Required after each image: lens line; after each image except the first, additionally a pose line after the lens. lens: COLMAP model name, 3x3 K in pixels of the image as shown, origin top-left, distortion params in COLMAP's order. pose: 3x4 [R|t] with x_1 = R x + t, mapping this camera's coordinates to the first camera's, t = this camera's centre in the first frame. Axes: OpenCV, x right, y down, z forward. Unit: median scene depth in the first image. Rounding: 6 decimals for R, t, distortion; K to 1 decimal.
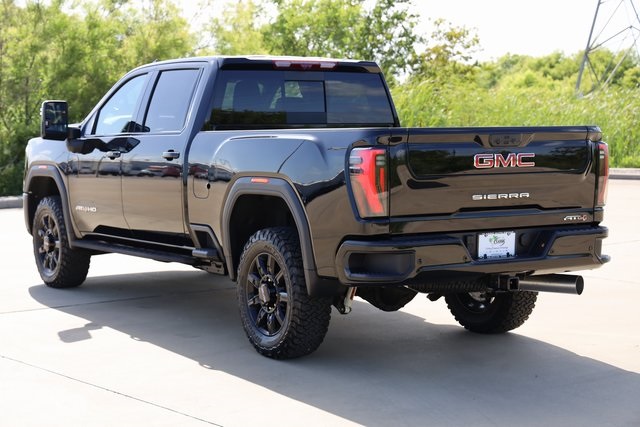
lens RADIAL K [[1307.6, 0, 317.0], [0, 1307.6, 213.2], [0, 0, 1]] dist [0.110112, 0.000000]
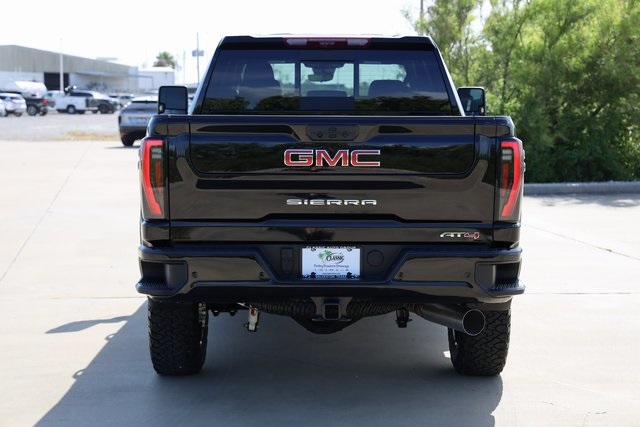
lens RADIAL K [[1307.6, 0, 320.0], [0, 1307.6, 215.9], [0, 0, 1]] dist [0.110112, 0.000000]
pose [[0.860123, 0.052975, -0.507329, 0.543412], [-0.046082, 0.998595, 0.026146, -0.025330], [0.508002, 0.000890, 0.861356, 0.303091]]
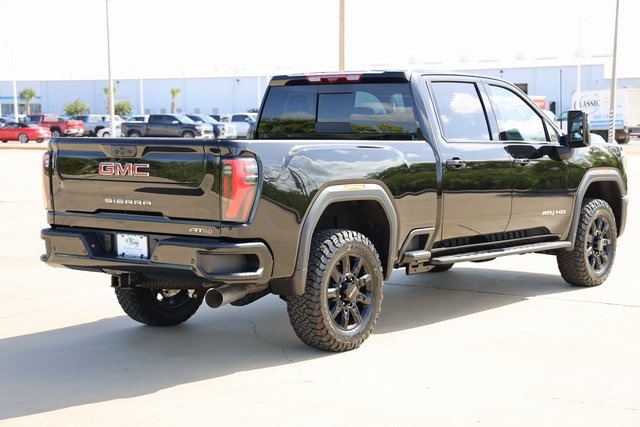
lens RADIAL K [[1250.1, 0, 317.9], [0, 1250.1, 212.4], [0, 0, 1]] dist [0.275341, 0.000000]
pose [[0.345537, 0.075191, -0.935388, 1.188178], [-0.068903, 0.996127, 0.054621, -0.072935], [0.935872, 0.045577, 0.349380, 0.780536]]
